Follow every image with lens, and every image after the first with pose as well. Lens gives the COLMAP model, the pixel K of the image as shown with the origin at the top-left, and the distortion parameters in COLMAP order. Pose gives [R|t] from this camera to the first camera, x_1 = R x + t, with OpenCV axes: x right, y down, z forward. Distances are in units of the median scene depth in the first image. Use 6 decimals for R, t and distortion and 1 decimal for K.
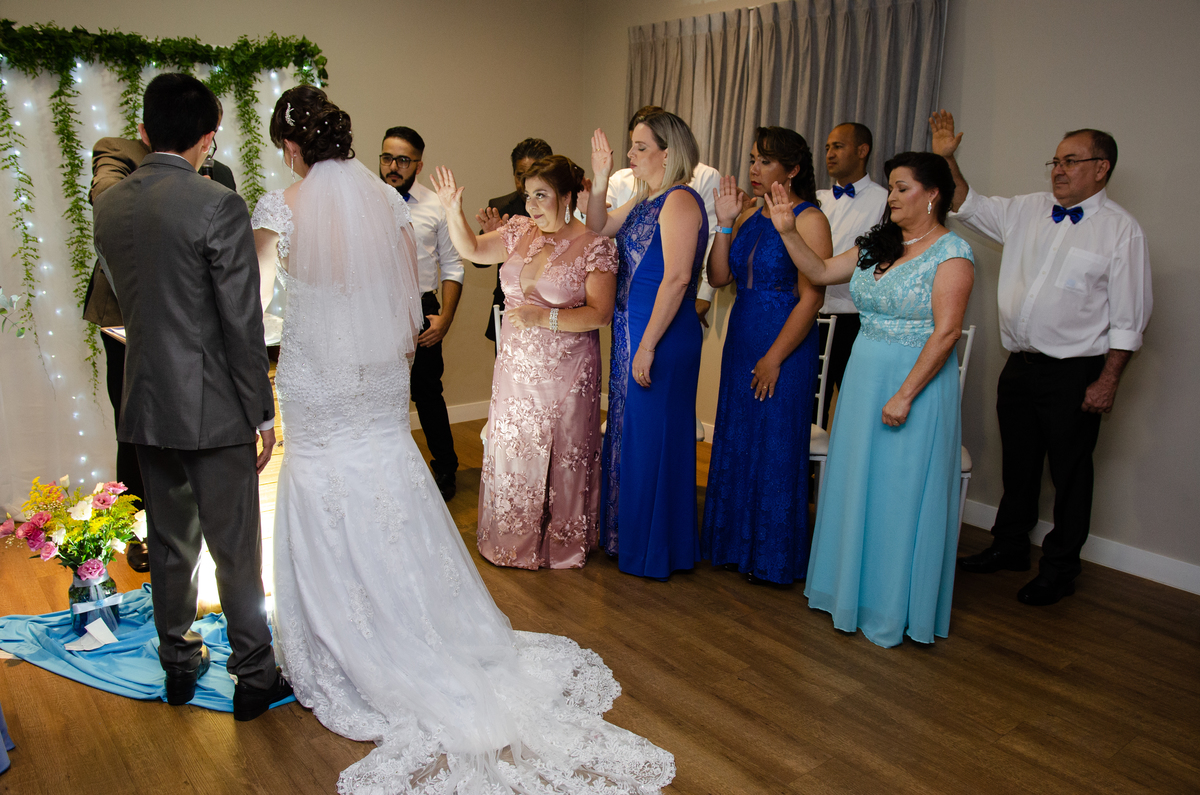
lens RADIAL K [[942.8, 0, 600.0], [0, 942.8, 397.5], [0, 0, 1]] dist [-0.079086, 0.069781]
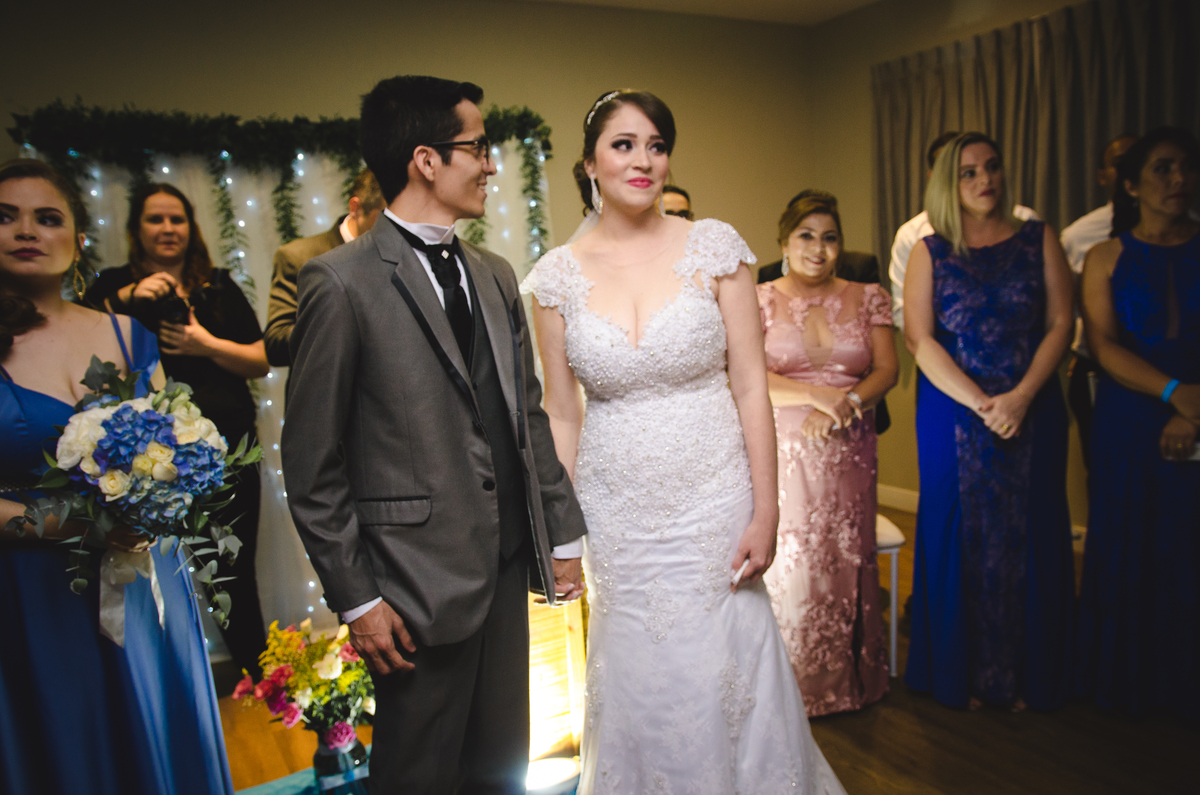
lens RADIAL K [[942.8, 0, 600.0], [0, 942.8, 397.5], [0, 0, 1]] dist [-0.079086, 0.069781]
pose [[0.982008, -0.063574, -0.177817, -0.116350], [0.047127, 0.994338, -0.095239, -0.015244], [0.182865, 0.085146, 0.979444, 0.155969]]
